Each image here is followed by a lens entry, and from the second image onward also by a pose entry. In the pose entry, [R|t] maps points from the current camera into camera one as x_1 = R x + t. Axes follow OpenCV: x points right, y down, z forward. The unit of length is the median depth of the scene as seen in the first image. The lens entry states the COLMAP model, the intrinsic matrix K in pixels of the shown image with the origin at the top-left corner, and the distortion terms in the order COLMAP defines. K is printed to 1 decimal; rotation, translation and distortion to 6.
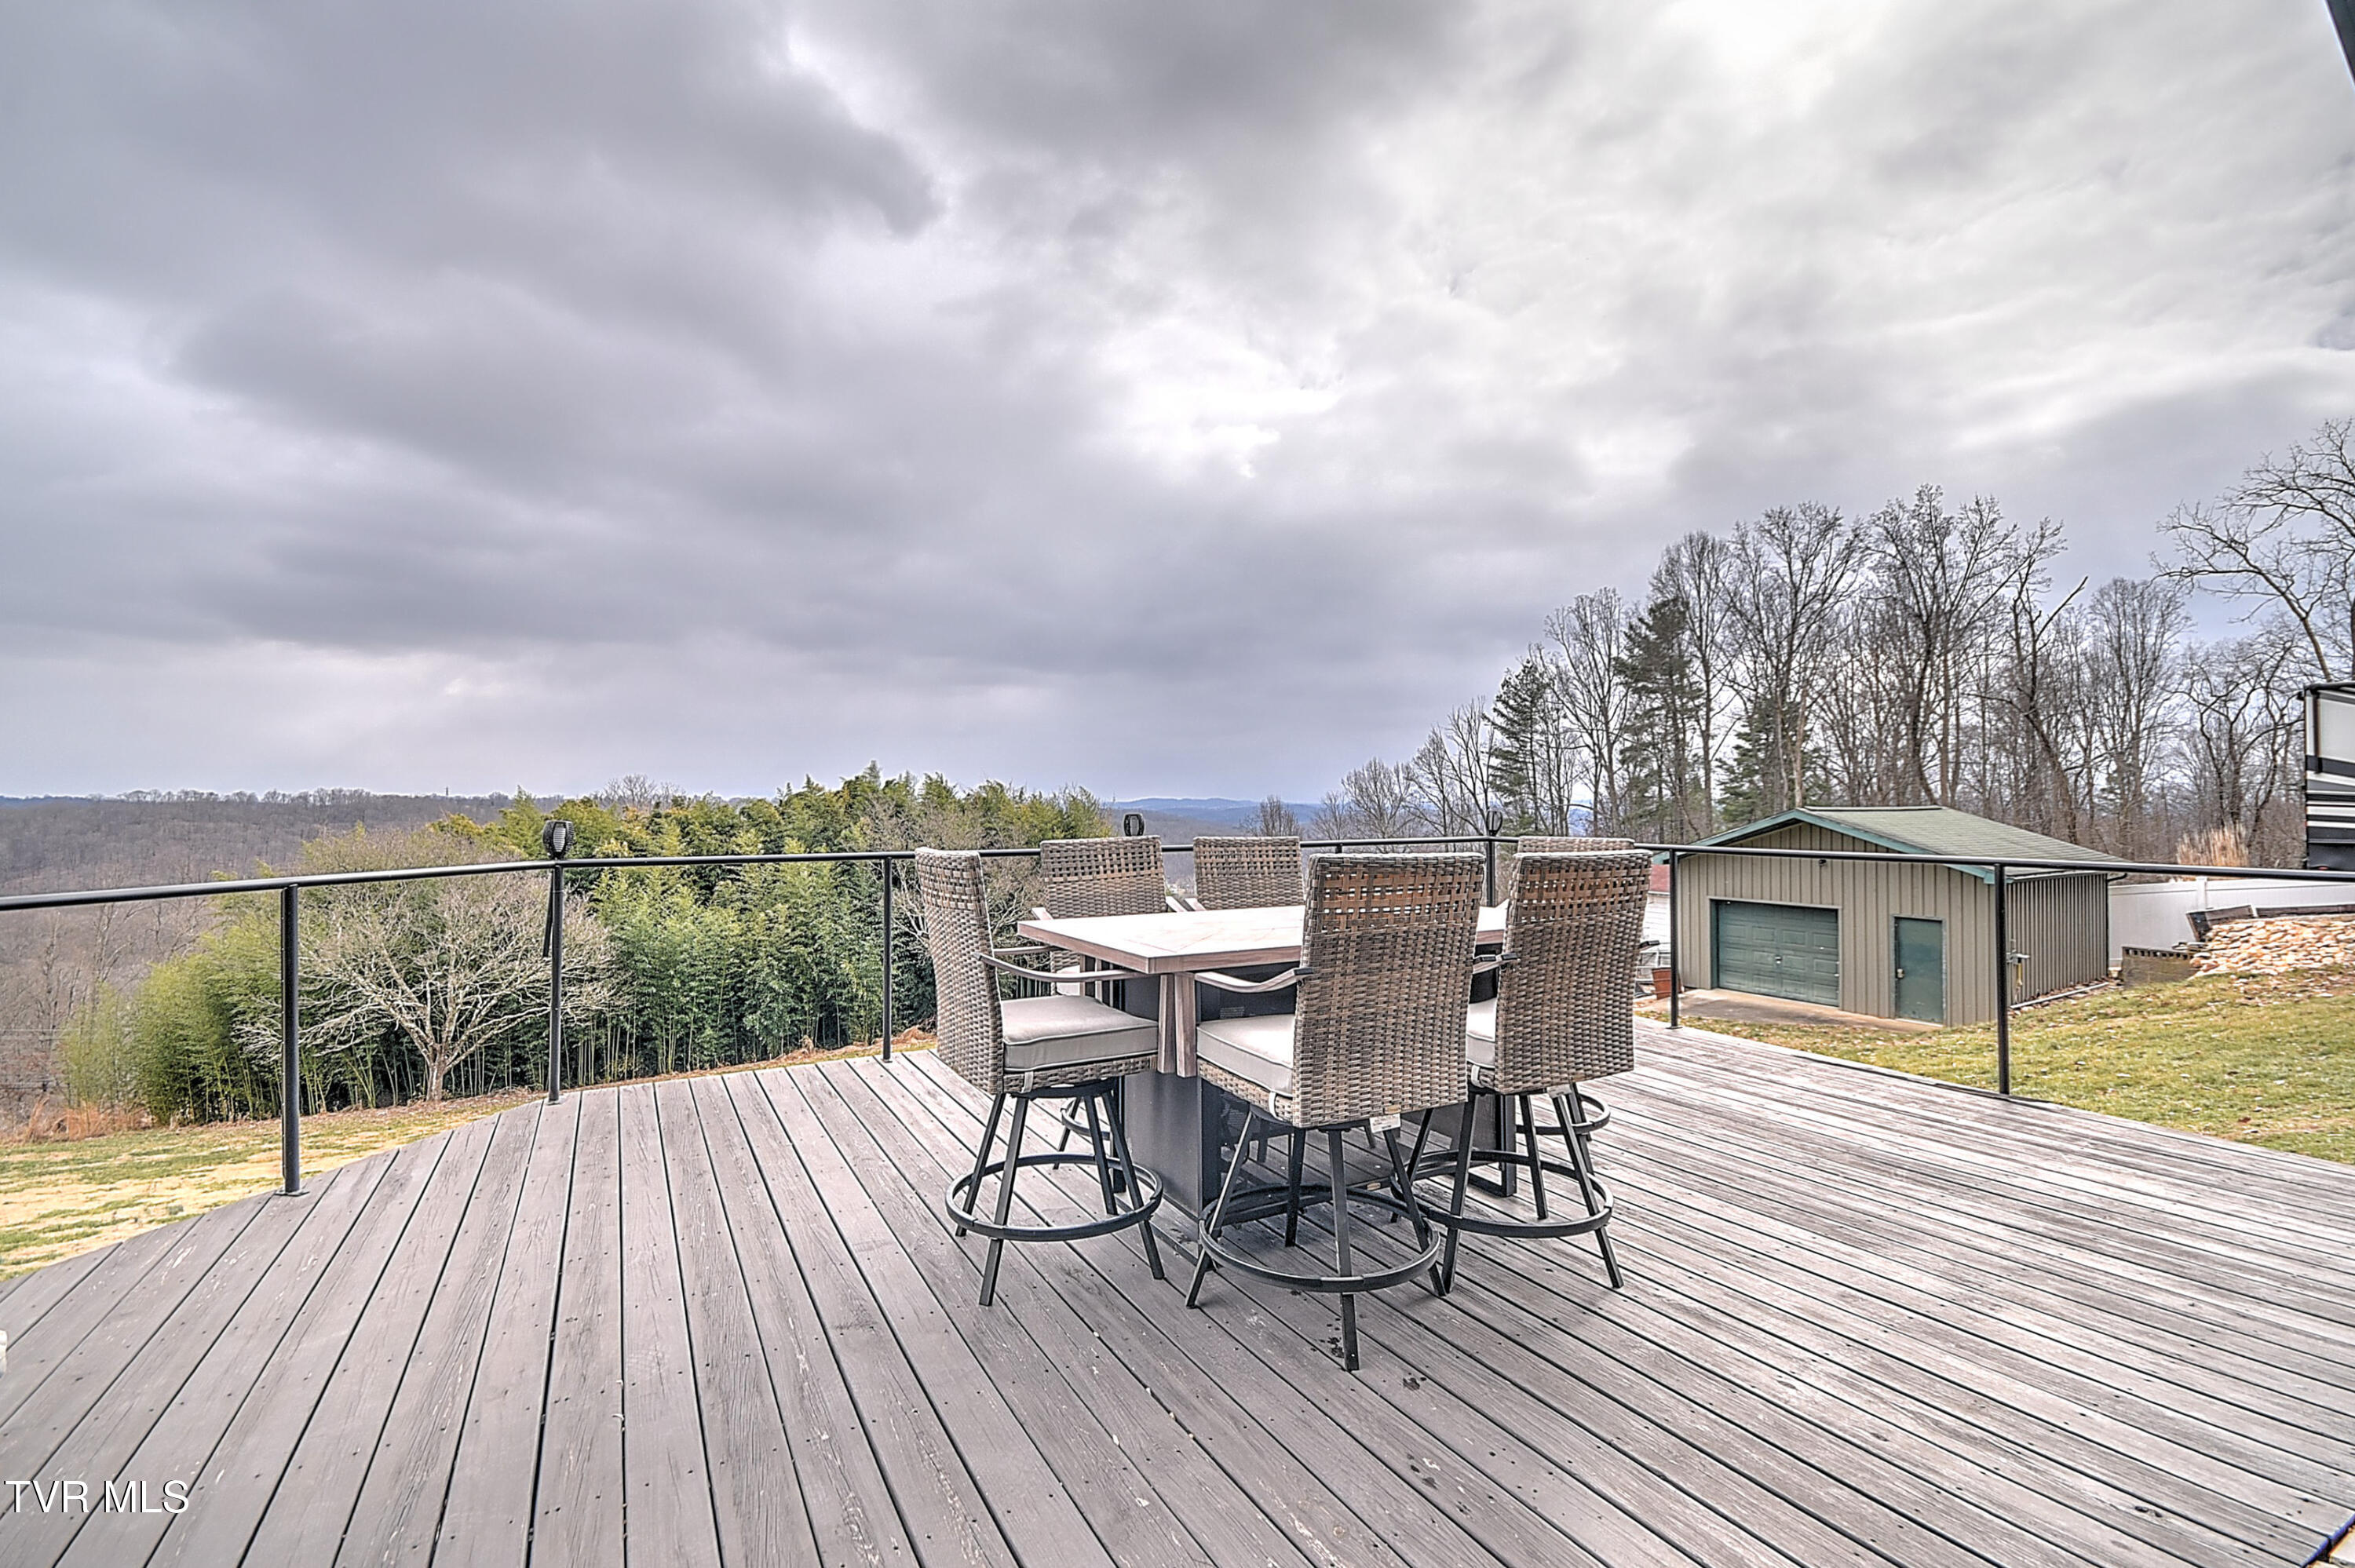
lens RADIAL K [[1024.7, 0, 1185.1], [0, 1024.7, 789.4], [0, 0, 1]] dist [0.030841, -0.018145]
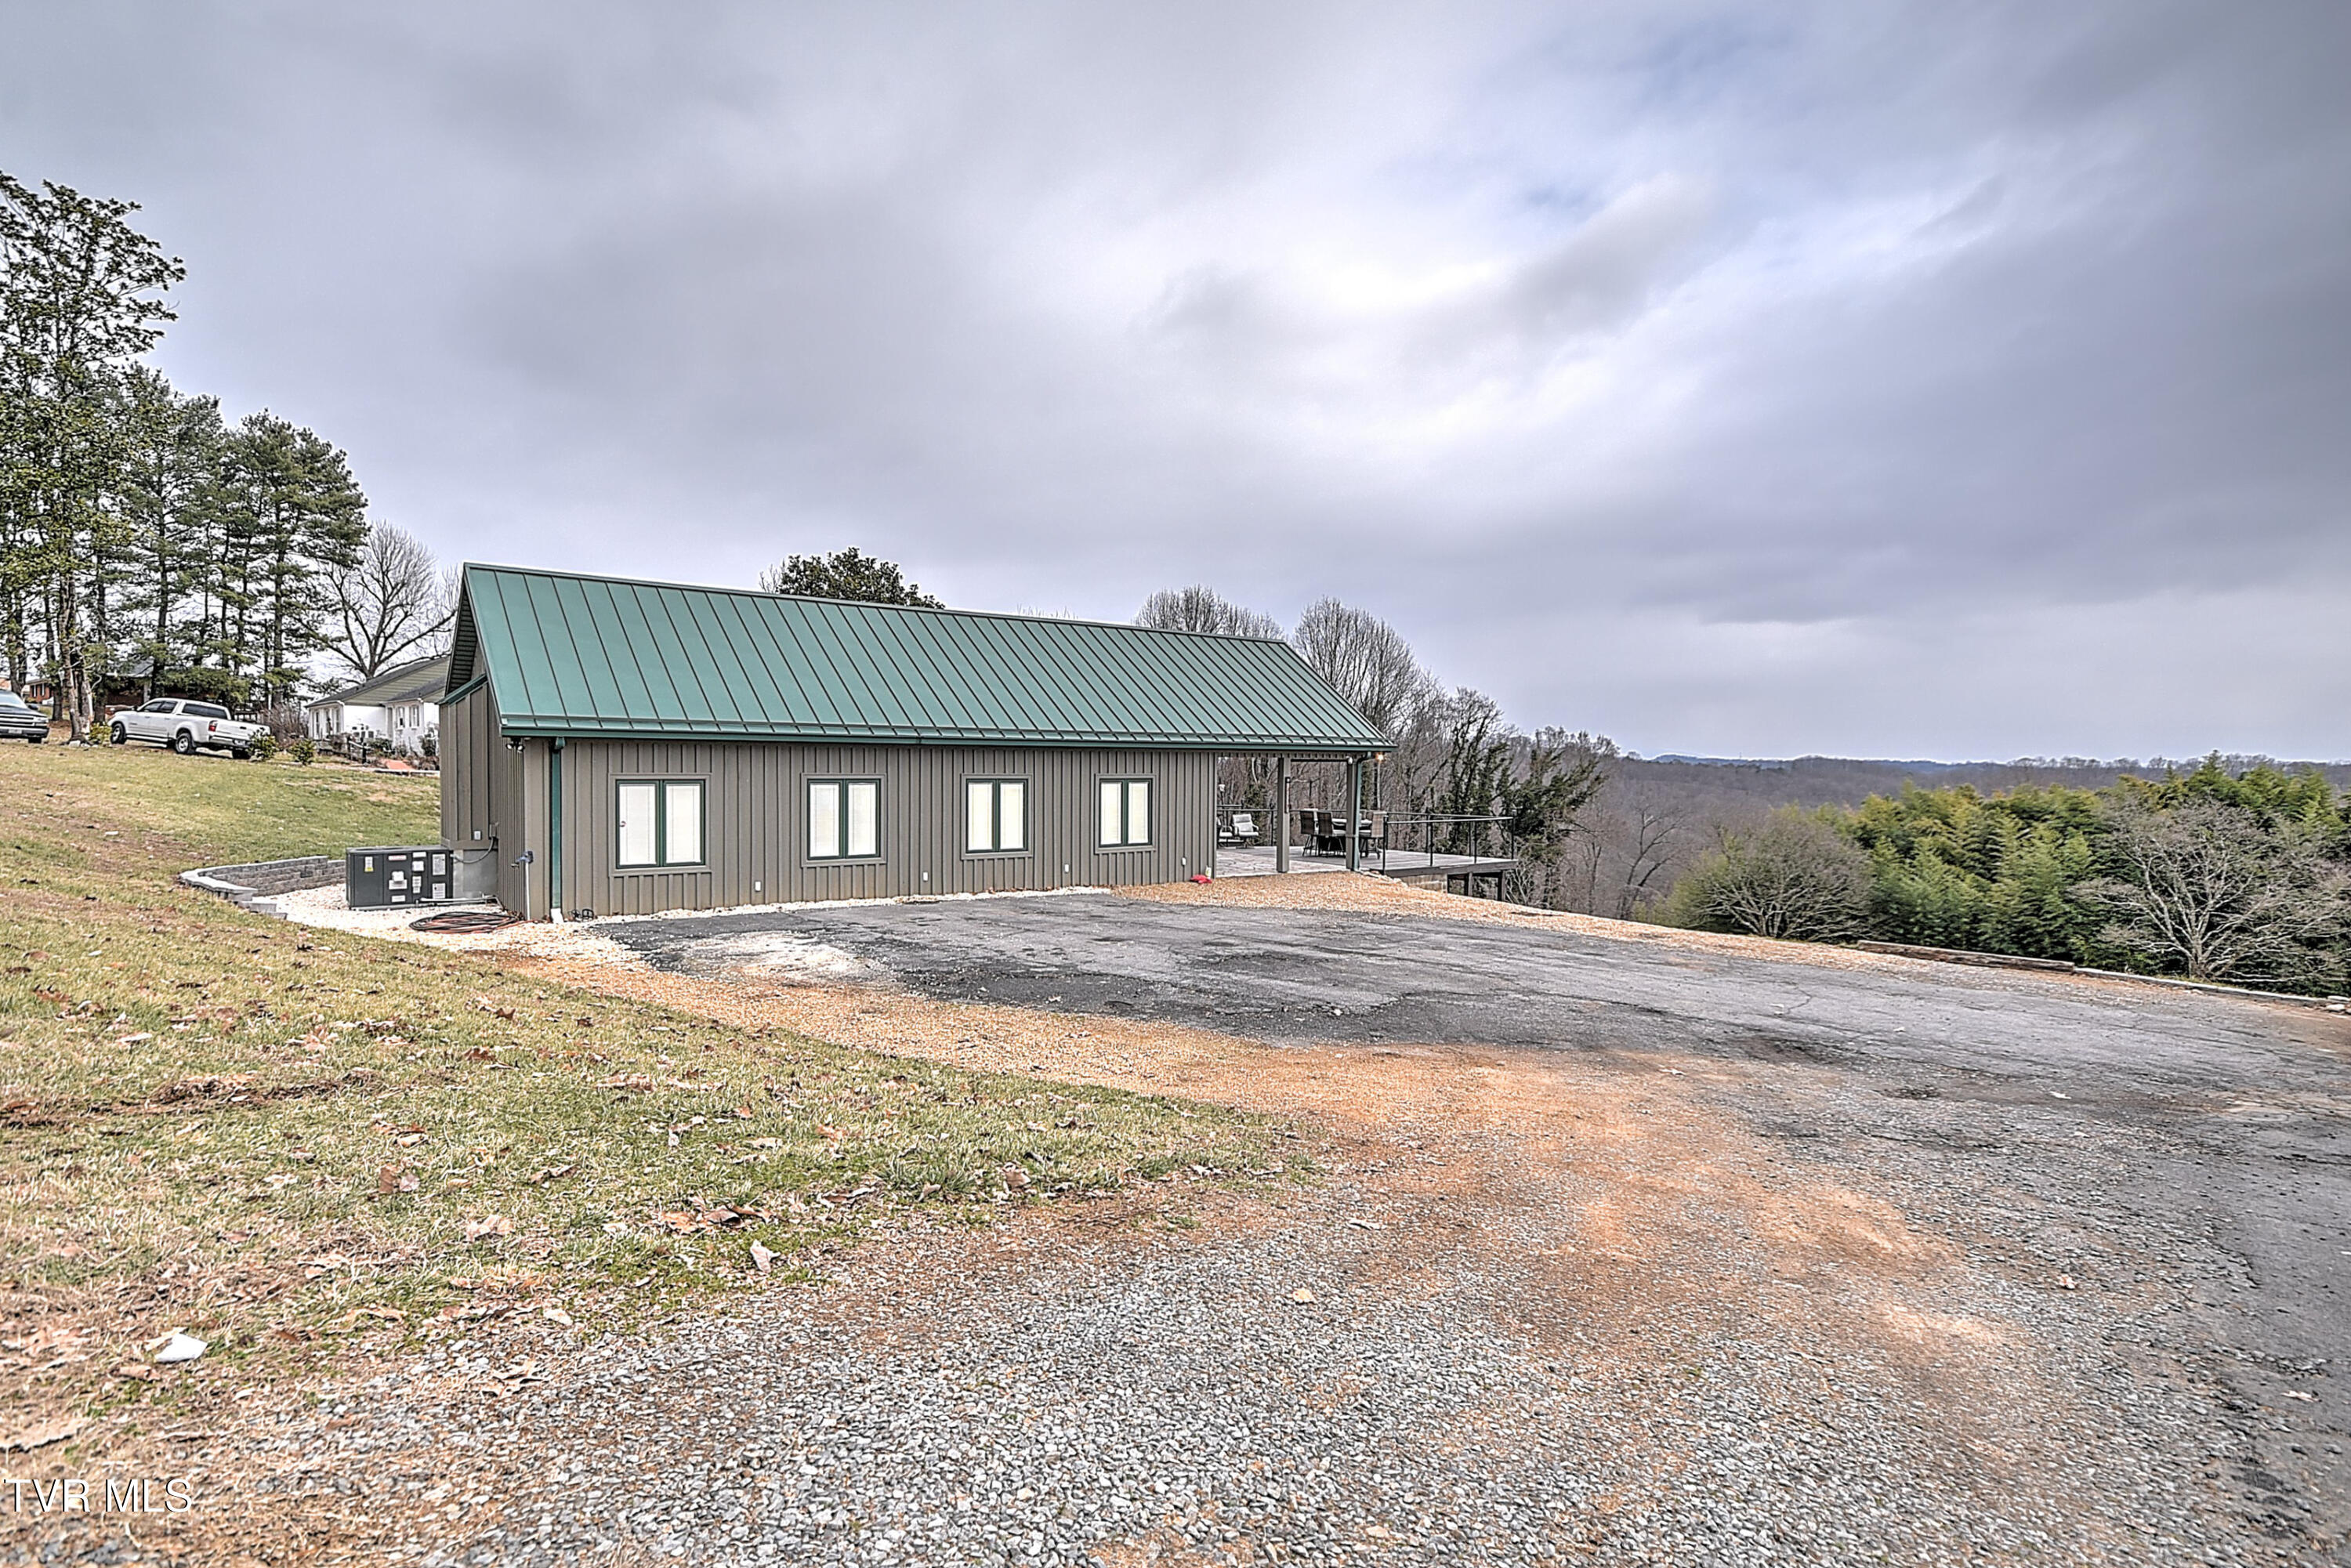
lens RADIAL K [[1173.2, 0, 1194.3], [0, 1173.2, 777.9], [0, 0, 1]] dist [0.027897, 0.000067]
pose [[0.159636, 0.013013, -0.987090, 0.695355], [0.008010, 0.999863, 0.014477, -0.026909], [0.987143, -0.010218, 0.159510, -0.118048]]
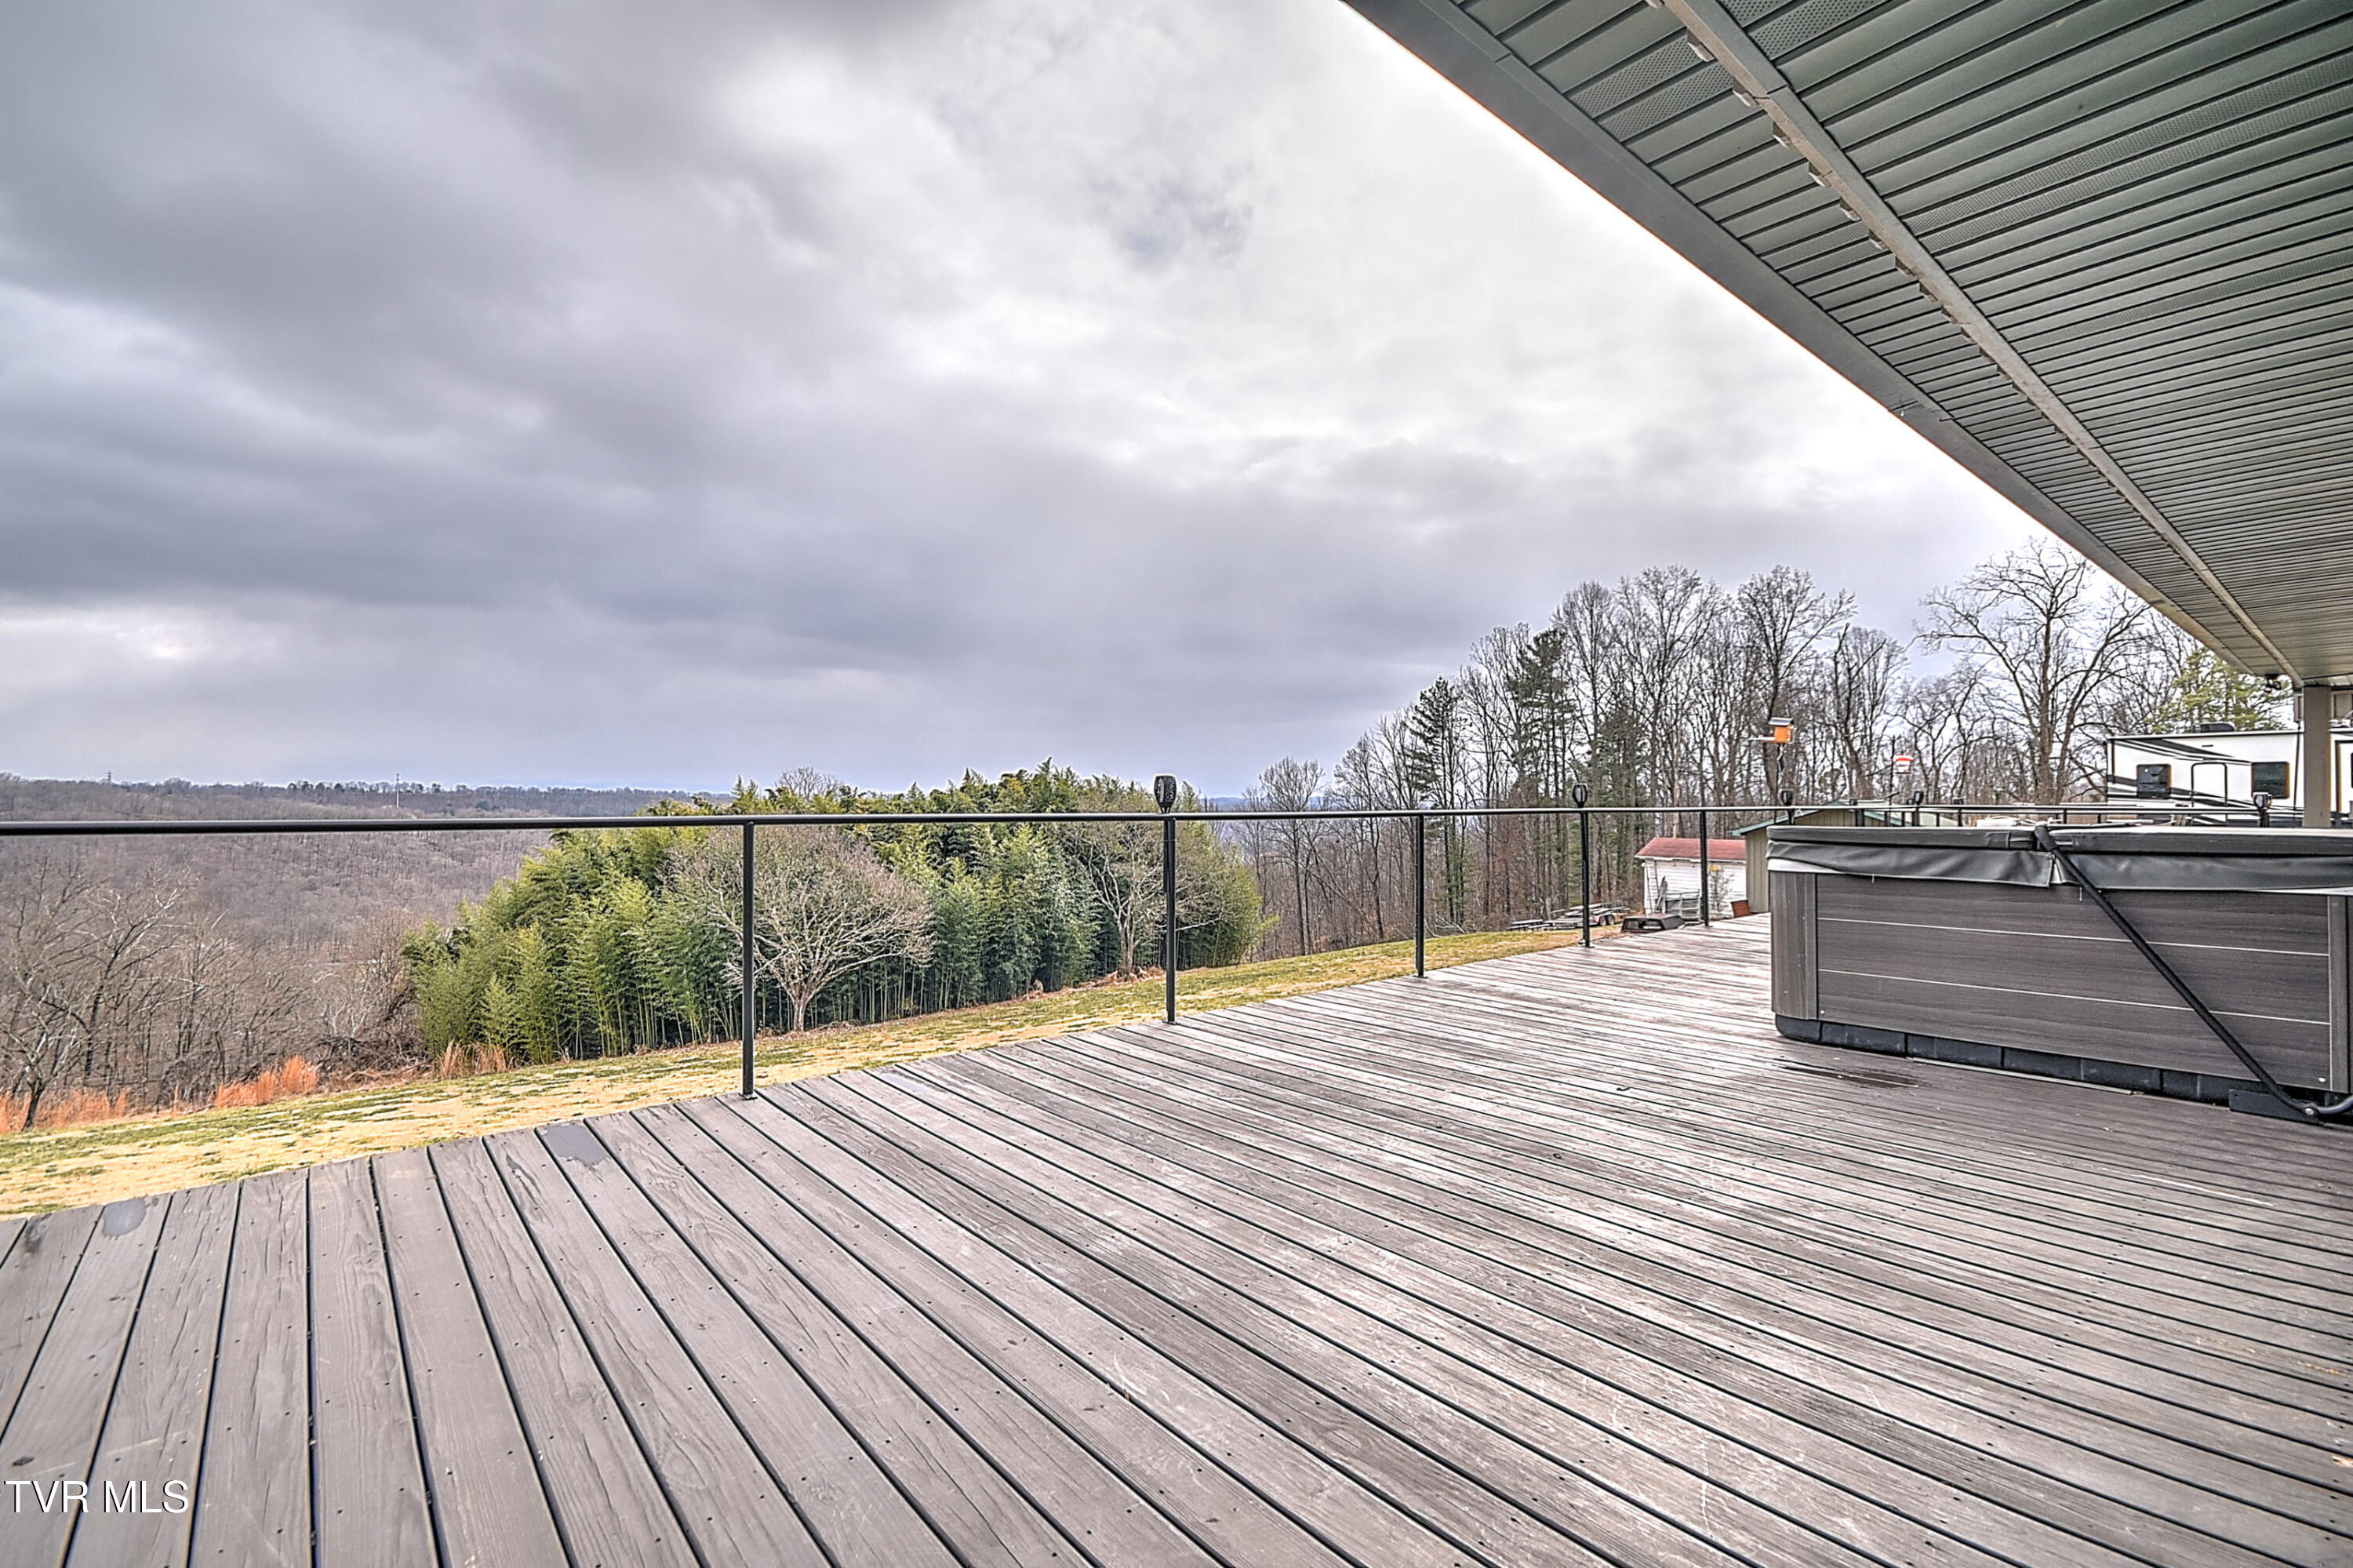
lens RADIAL K [[1026.8, 0, 1182.4], [0, 1026.8, 791.5], [0, 0, 1]] dist [0.009840, -0.000833]
pose [[0.981162, 0.007793, 0.193028, -0.399371], [-0.009432, 0.999927, 0.007574, 0.000350], [-0.192955, -0.009252, 0.981164, -0.227460]]
